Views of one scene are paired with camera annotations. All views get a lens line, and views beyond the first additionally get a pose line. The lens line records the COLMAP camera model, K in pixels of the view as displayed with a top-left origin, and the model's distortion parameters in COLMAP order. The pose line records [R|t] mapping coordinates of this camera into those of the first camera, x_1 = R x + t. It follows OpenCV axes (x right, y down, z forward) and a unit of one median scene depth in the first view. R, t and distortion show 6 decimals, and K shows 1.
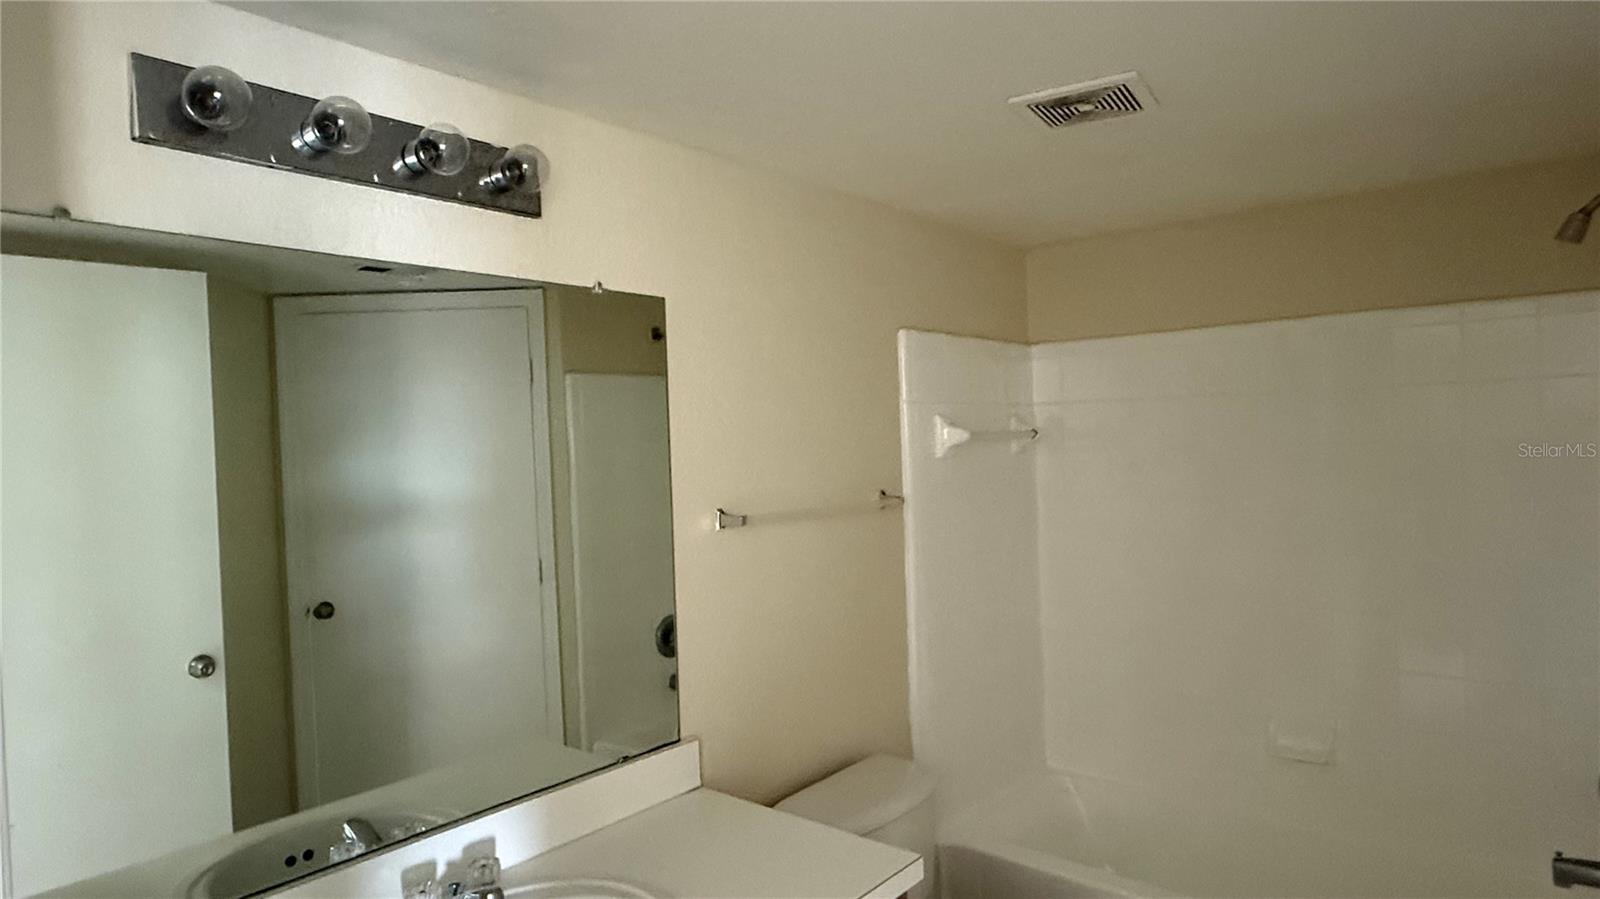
lens RADIAL K [[914.3, 0, 793.1], [0, 914.3, 456.6], [0, 0, 1]] dist [0.001644, -0.000444]
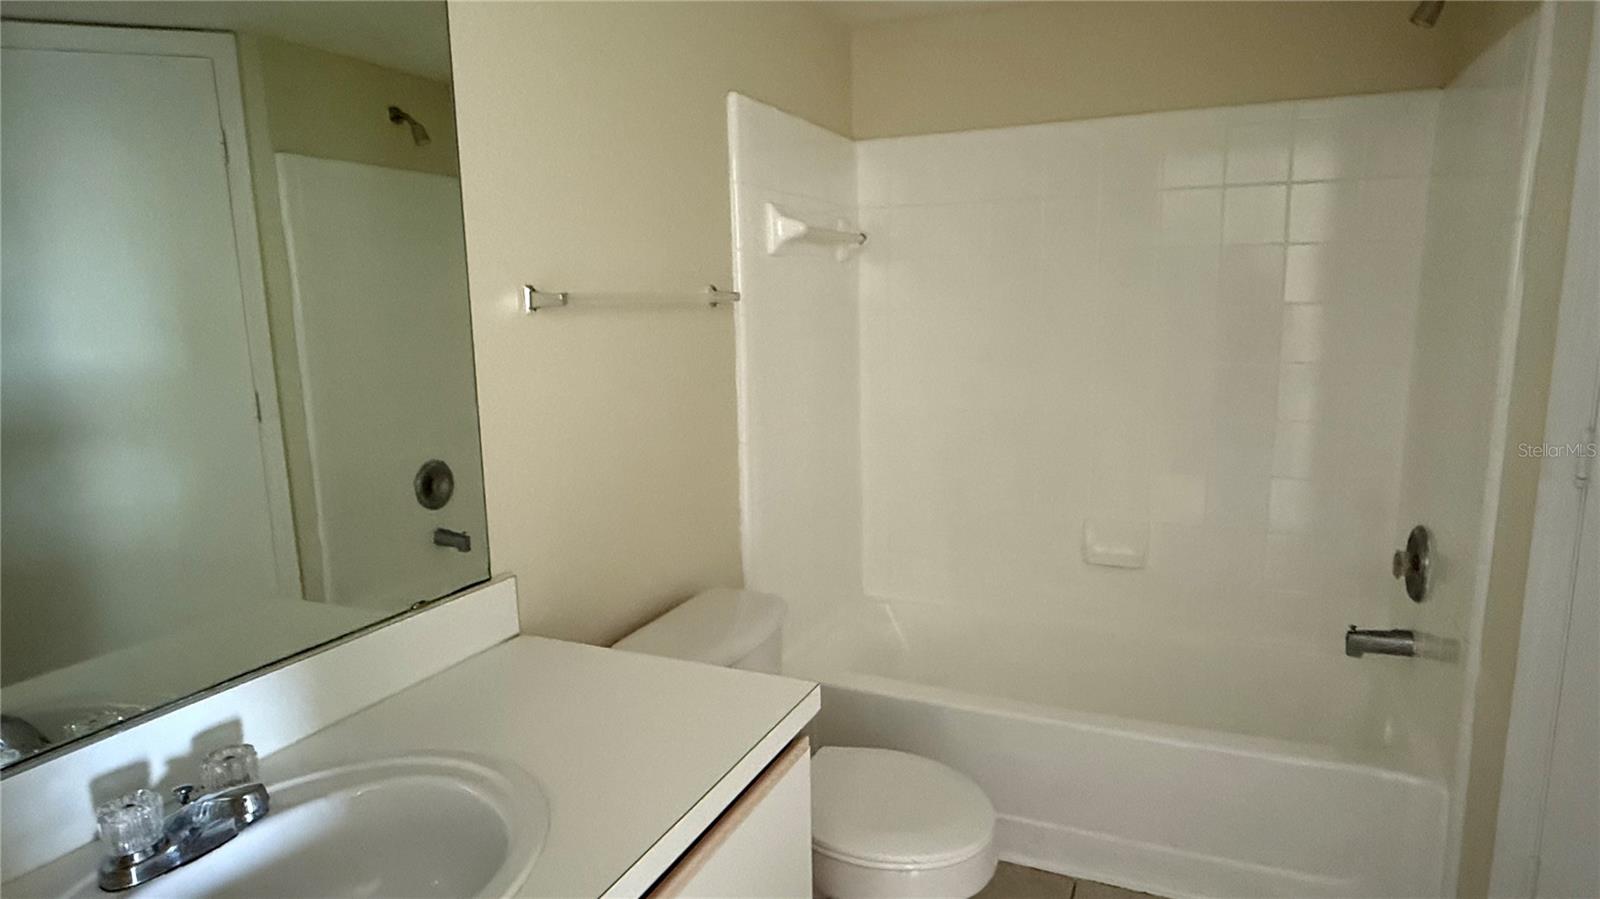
lens RADIAL K [[914.3, 0, 795.6], [0, 914.3, 451.9], [0, 0, 1]] dist [0.001644, -0.000444]
pose [[0.961032, -0.030413, 0.274761, -0.062849], [-0.007687, 0.990606, 0.136534, 0.069939], [-0.276332, -0.133325, 0.951769, 0.147604]]
